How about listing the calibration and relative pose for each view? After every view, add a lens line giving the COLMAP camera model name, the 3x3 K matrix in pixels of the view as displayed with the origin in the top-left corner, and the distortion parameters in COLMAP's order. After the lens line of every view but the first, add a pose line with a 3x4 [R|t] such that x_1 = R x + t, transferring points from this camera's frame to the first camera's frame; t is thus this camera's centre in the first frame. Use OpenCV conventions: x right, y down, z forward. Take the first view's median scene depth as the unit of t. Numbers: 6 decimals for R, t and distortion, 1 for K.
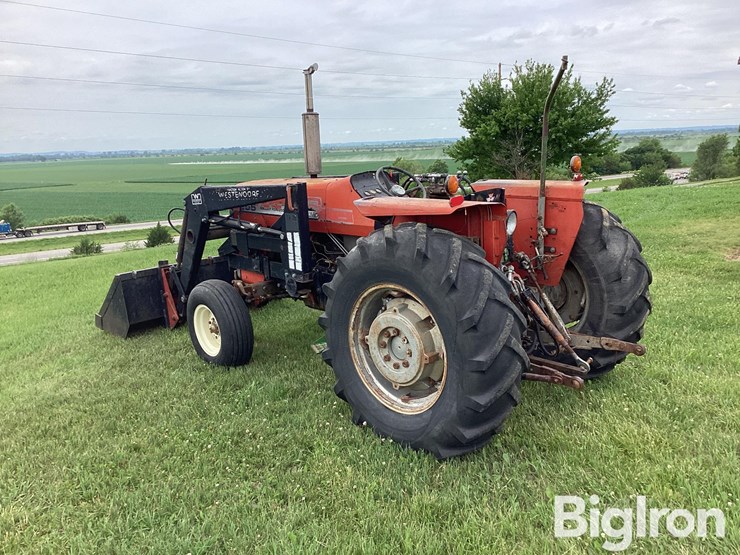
lens RADIAL K [[672.2, 0, 371.6], [0, 672.2, 276.9], [0, 0, 1]] dist [0.100053, -0.199927]
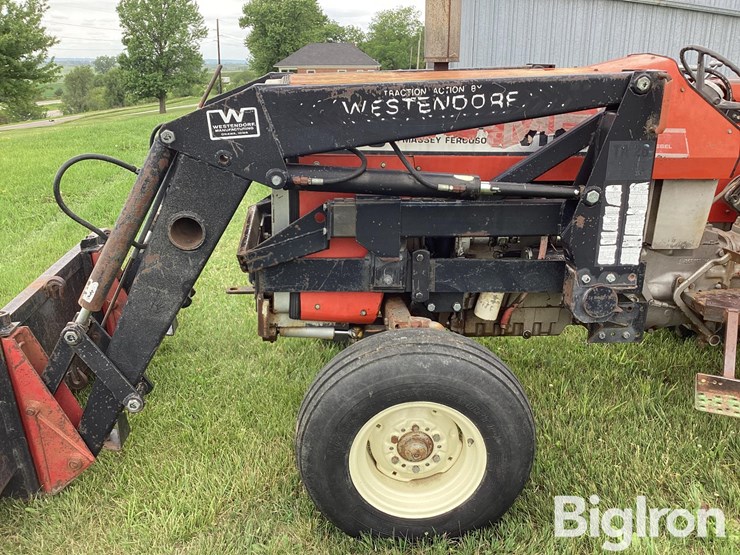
lens RADIAL K [[672.2, 0, 371.6], [0, 672.2, 276.9], [0, 0, 1]] dist [0.100053, -0.199927]
pose [[0.638023, -0.193331, 0.745353, -0.500804], [0.122713, 0.981126, 0.149444, -0.081632], [-0.760177, -0.003884, 0.649705, 0.726292]]
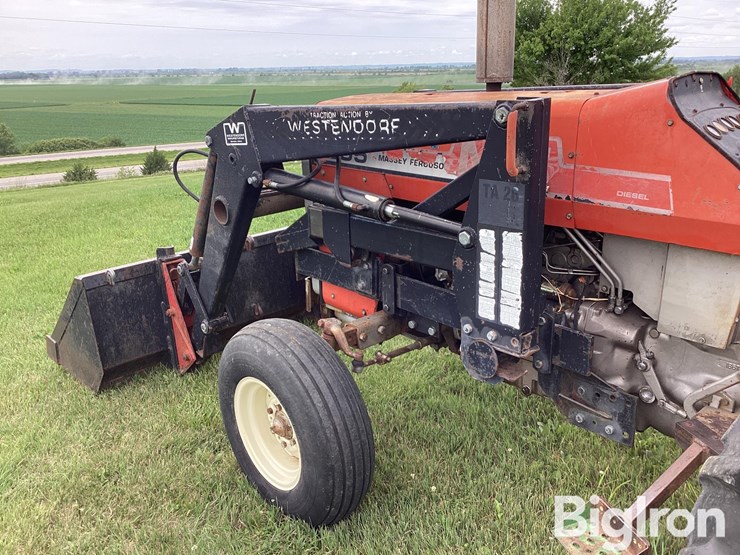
lens RADIAL K [[672.2, 0, 371.6], [0, 672.2, 276.9], [0, 0, 1]] dist [0.100053, -0.199927]
pose [[0.999812, 0.019111, 0.003133, -0.166748], [-0.019334, 0.994347, 0.104406, -0.068438], [-0.001120, -0.104447, 0.994530, 0.532629]]
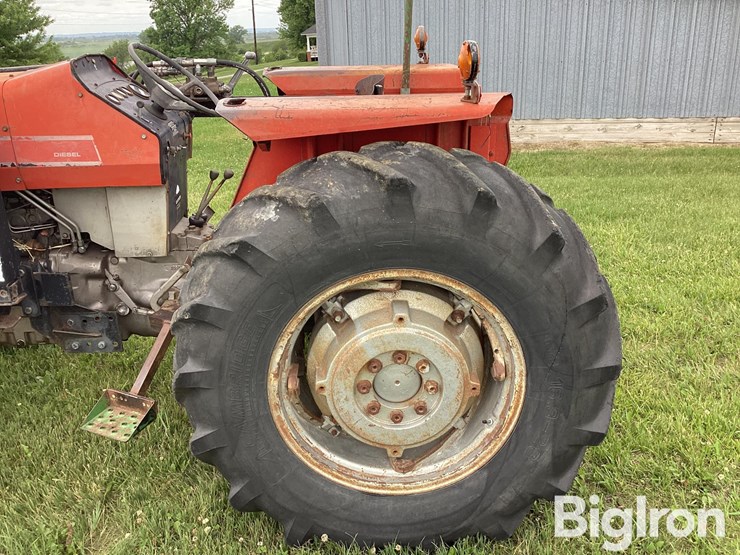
lens RADIAL K [[672.2, 0, 371.6], [0, 672.2, 276.9], [0, 0, 1]] dist [0.100053, -0.199927]
pose [[0.686568, -0.235098, 0.688007, -0.216757], [0.146300, 0.971595, 0.186008, -0.052934], [-0.712194, -0.027052, 0.701461, 0.436550]]
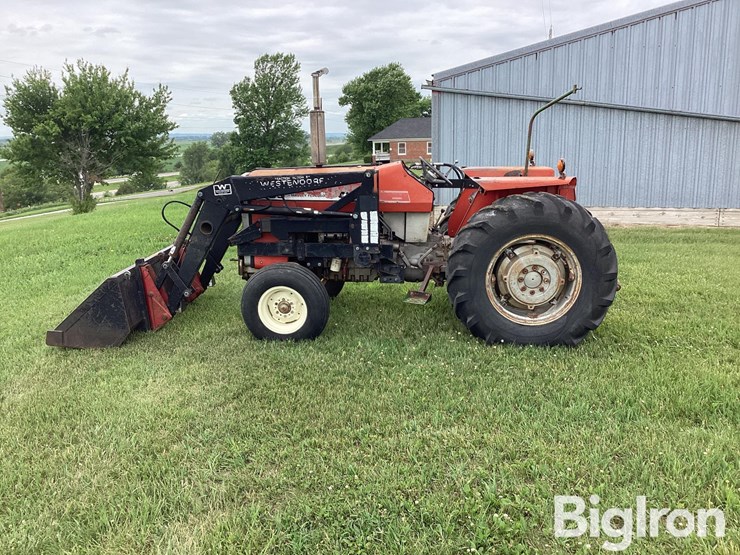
lens RADIAL K [[672.2, 0, 371.6], [0, 672.2, 276.9], [0, 0, 1]] dist [0.100053, -0.199927]
pose [[0.741965, -0.111918, 0.661031, -0.791633], [0.117243, 0.992435, 0.036431, 0.004575], [-0.660107, 0.050471, 0.749474, 0.099411]]
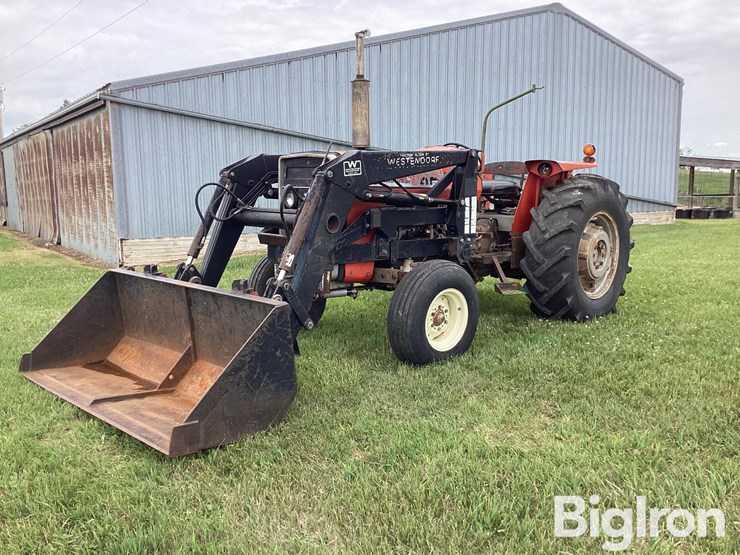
lens RADIAL K [[672.2, 0, 371.6], [0, 672.2, 276.9], [0, 0, 1]] dist [0.100053, -0.199927]
pose [[-0.019571, -0.095701, 0.995218, -1.005720], [0.207733, 0.973296, 0.097678, -0.068962], [-0.977990, 0.208651, 0.000832, 1.020774]]
